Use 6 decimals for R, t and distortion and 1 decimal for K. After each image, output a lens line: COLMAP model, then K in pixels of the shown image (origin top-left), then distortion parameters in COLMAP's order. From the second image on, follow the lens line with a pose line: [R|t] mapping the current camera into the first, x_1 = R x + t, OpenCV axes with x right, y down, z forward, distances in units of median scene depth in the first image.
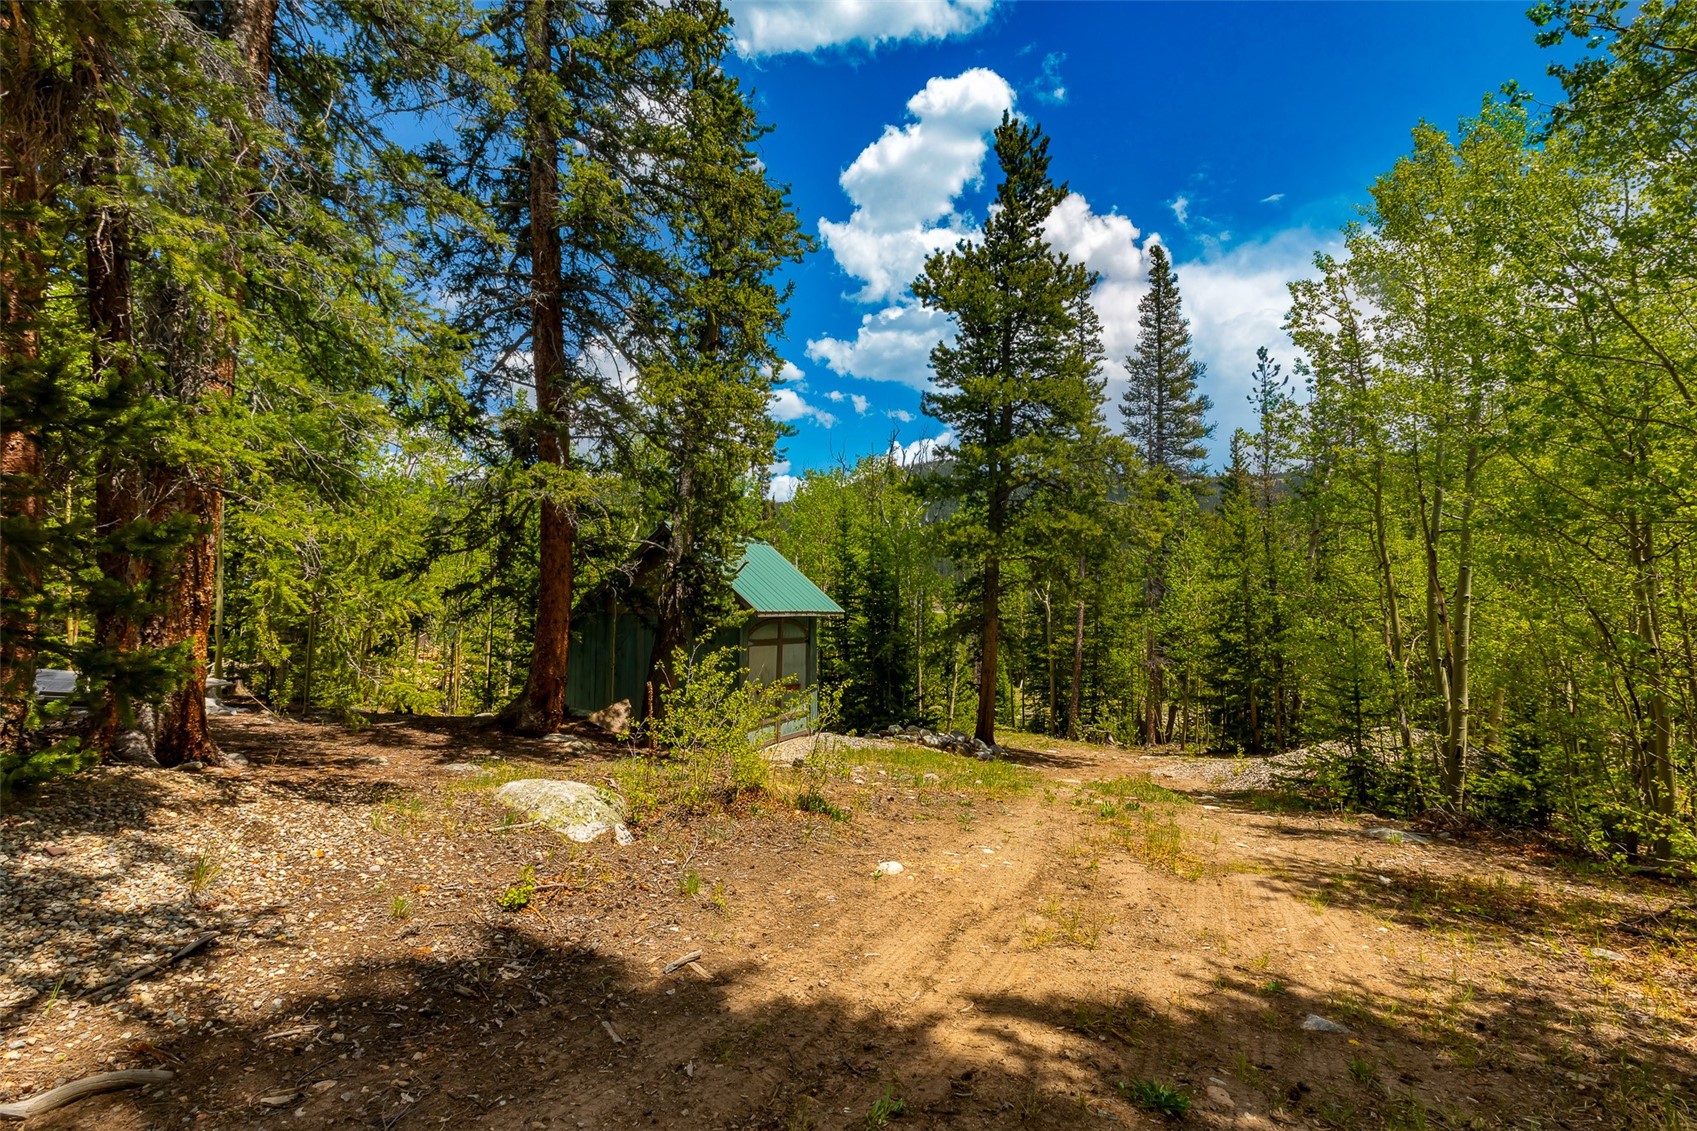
lens RADIAL K [[794.0, 0, 848.5], [0, 794.0, 565.5], [0, 0, 1]] dist [-0.002973, -0.000114]
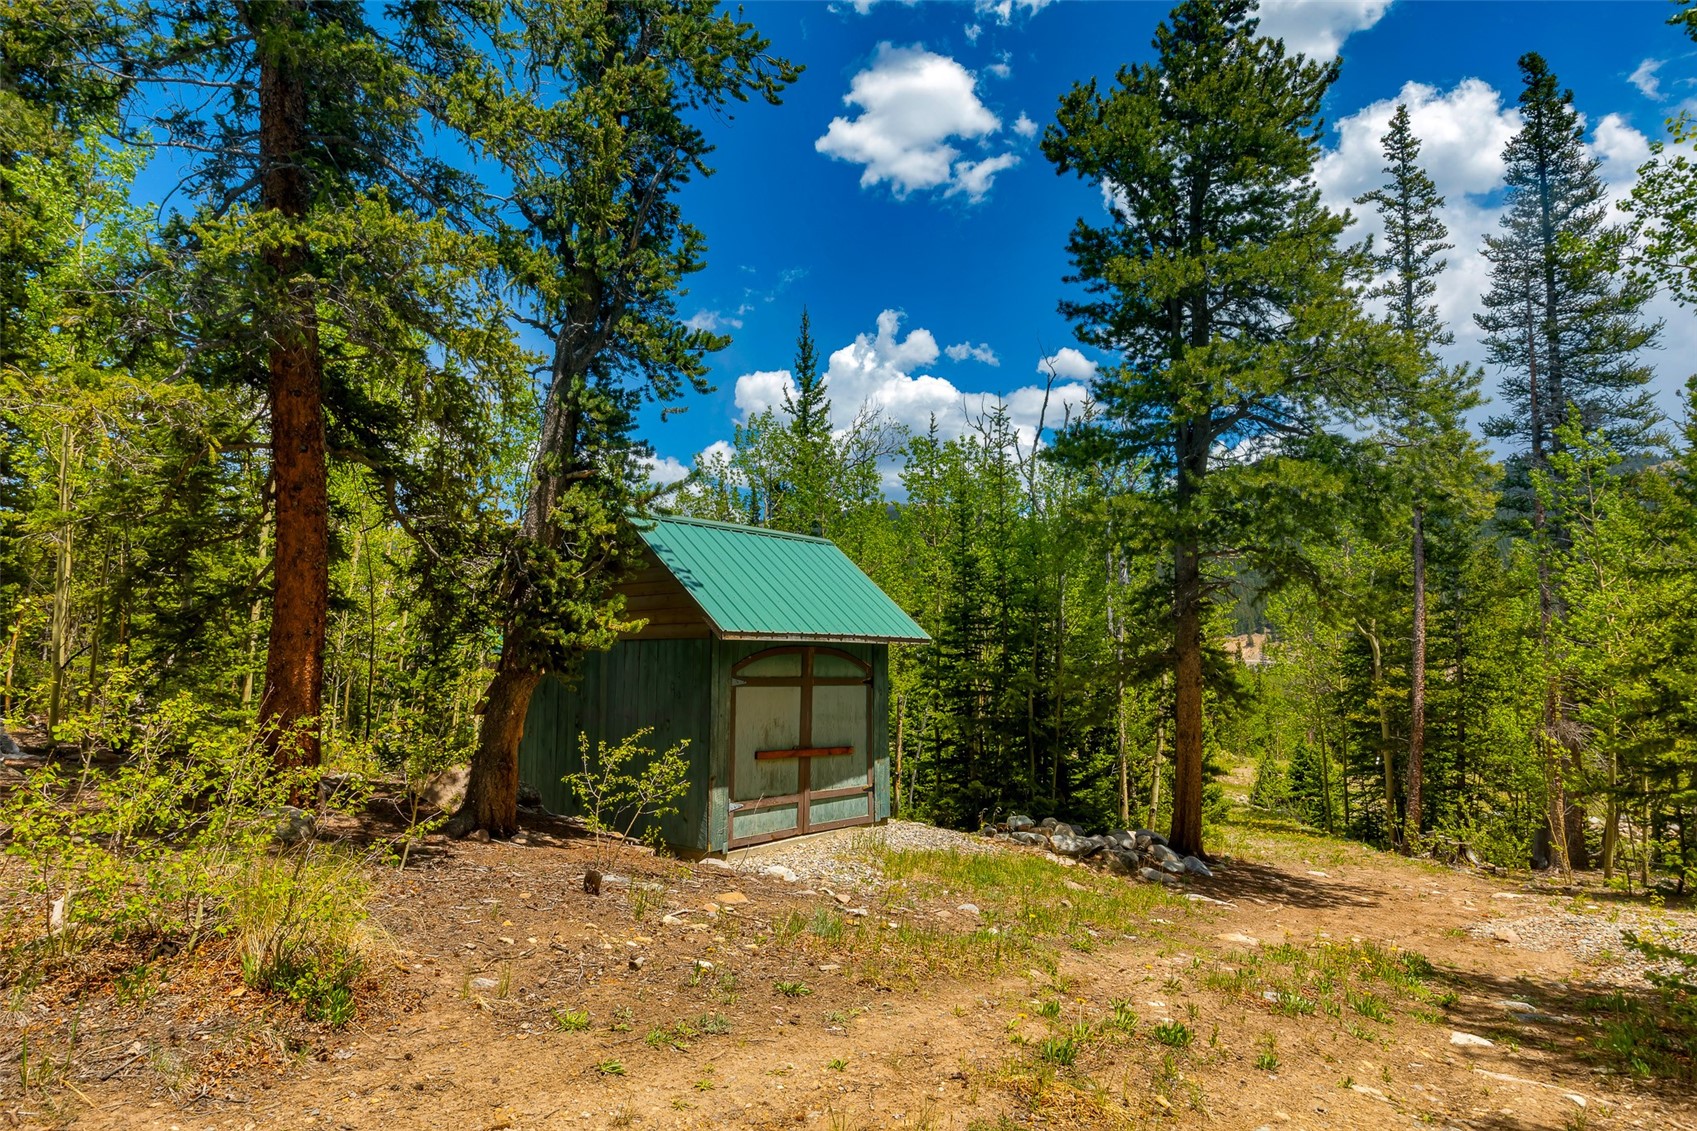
lens RADIAL K [[951.2, 0, 839.7], [0, 951.2, 573.4], [0, 0, 1]] dist [0.001618, -0.008296]
pose [[0.941014, -0.035606, -0.336489, 0.117899], [0.022632, 0.998844, -0.042402, 0.021732], [0.337610, 0.032285, 0.940732, 0.139478]]
